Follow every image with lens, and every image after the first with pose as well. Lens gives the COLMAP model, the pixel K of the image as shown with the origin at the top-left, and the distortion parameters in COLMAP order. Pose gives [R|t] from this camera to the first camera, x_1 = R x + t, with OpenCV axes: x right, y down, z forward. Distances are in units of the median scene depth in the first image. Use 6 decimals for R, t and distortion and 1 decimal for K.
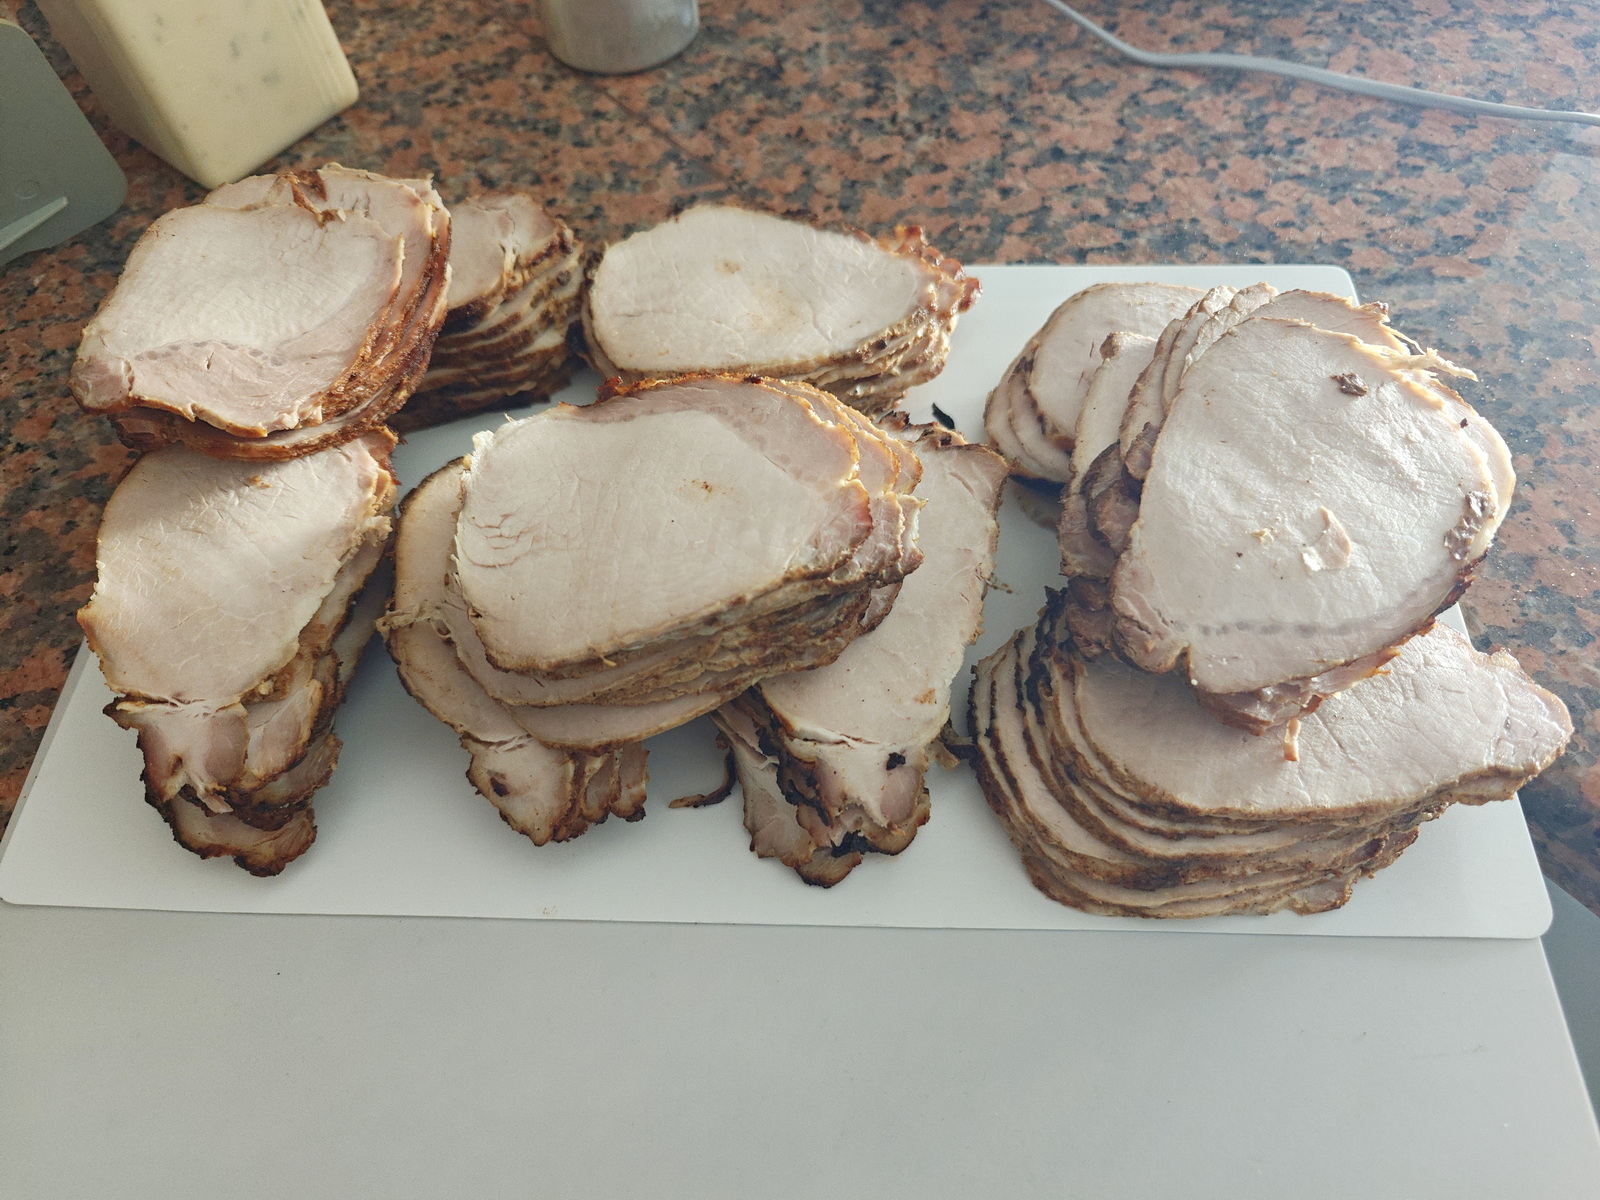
lens RADIAL K [[1086.3, 0, 802.6], [0, 1086.3, 566.8], [0, 0, 1]] dist [0.030876, -0.059850]
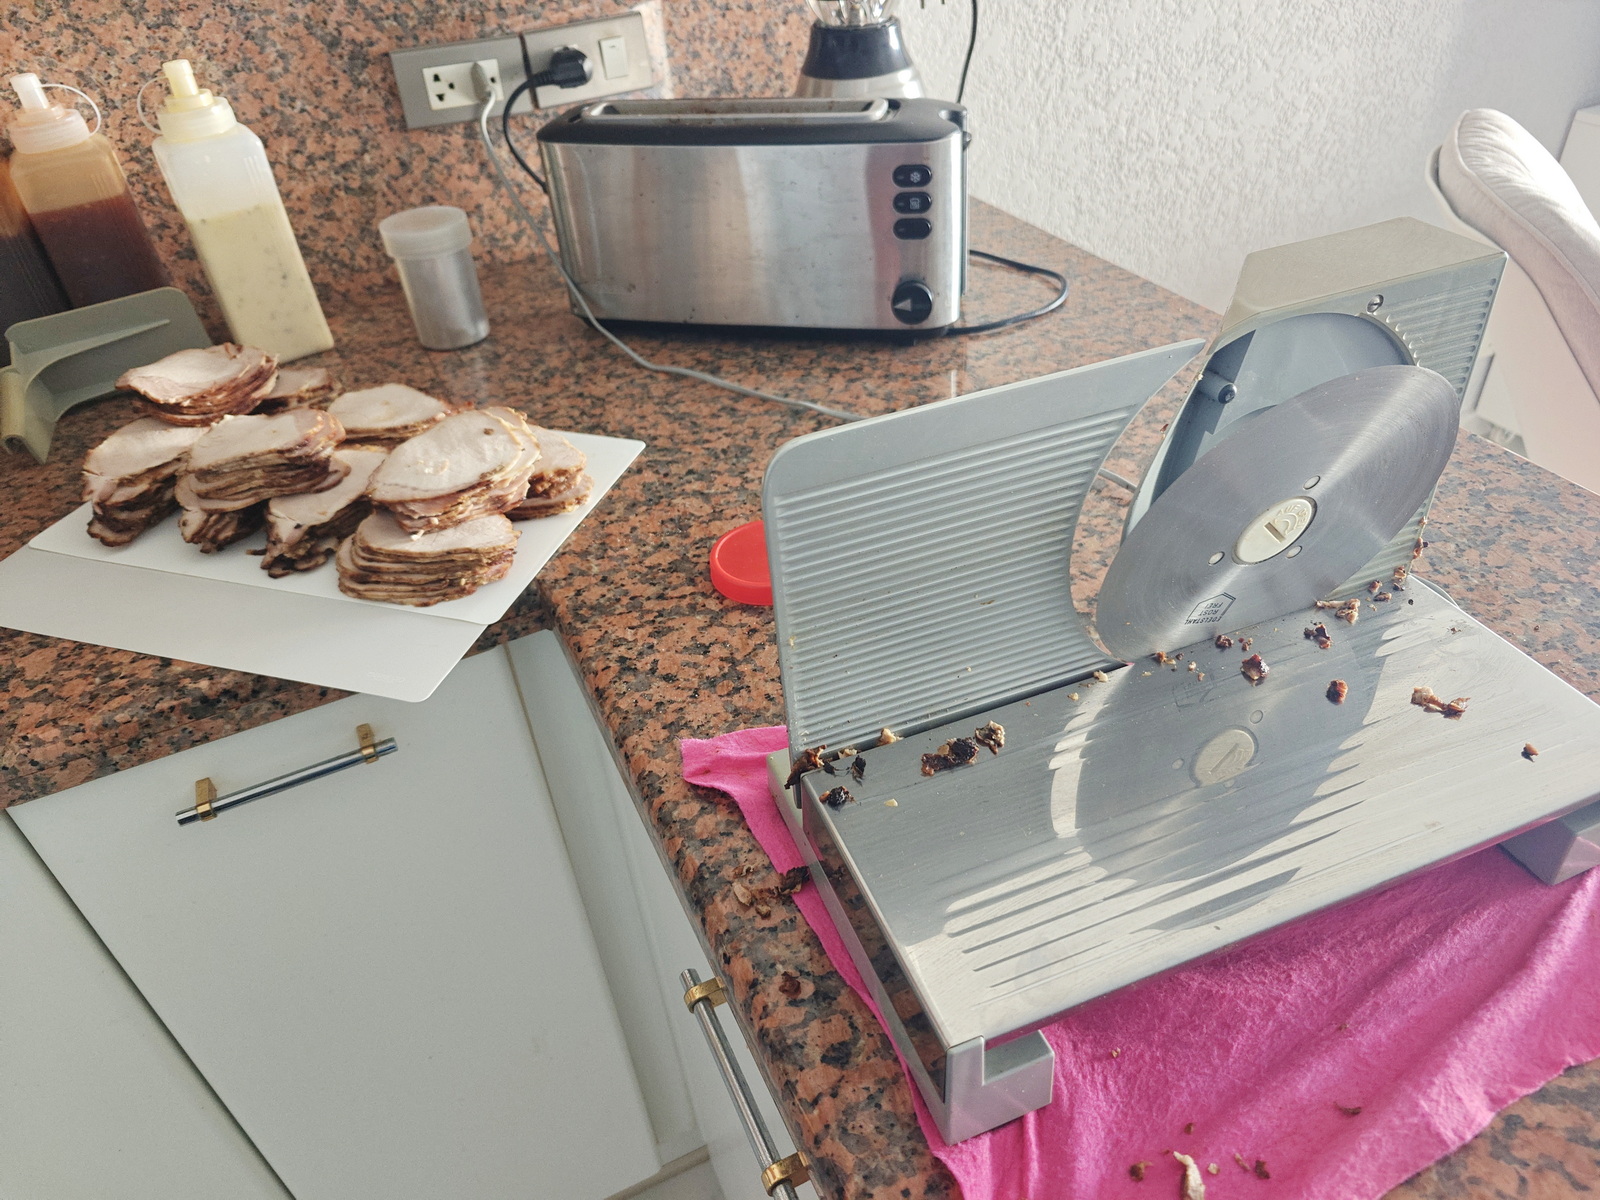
lens RADIAL K [[1086.3, 0, 802.6], [0, 1086.3, 566.8], [0, 0, 1]] dist [0.030876, -0.059850]
pose [[0.963756, 0.145545, -0.223587, 1.946178], [-0.212715, 0.925036, -0.314738, 0.864252], [0.161018, 0.350891, 0.922469, -1.340121]]
